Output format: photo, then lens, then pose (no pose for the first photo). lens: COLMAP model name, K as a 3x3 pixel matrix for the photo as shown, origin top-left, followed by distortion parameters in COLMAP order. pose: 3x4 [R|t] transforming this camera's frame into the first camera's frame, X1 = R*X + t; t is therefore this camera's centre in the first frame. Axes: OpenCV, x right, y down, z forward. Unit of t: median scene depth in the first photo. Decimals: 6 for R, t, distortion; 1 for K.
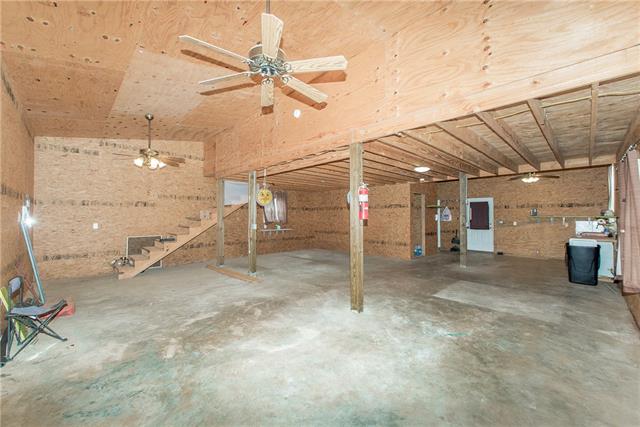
lens RADIAL K [[259.8, 0, 319.6], [0, 259.8, 215.4], [0, 0, 1]] dist [-0.001490, -0.000165]
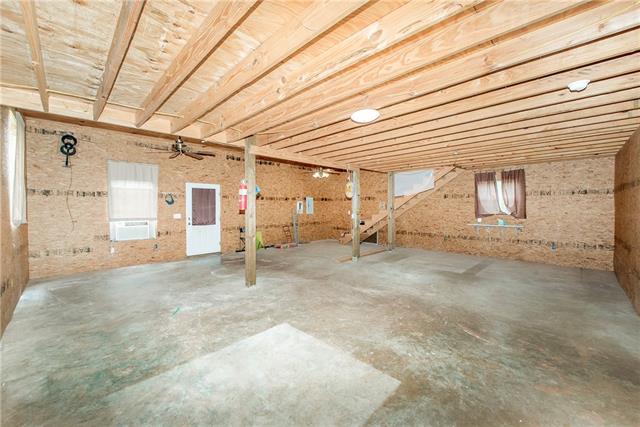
lens RADIAL K [[259.8, 0, 320.9], [0, 259.8, 210.4], [0, 0, 1]] dist [-0.001490, -0.000165]
pose [[0.009319, 0.010421, -0.999902, 1.450508], [0.007799, 0.999915, 0.010494, 0.010175], [0.999926, -0.007896, 0.009237, 1.424548]]
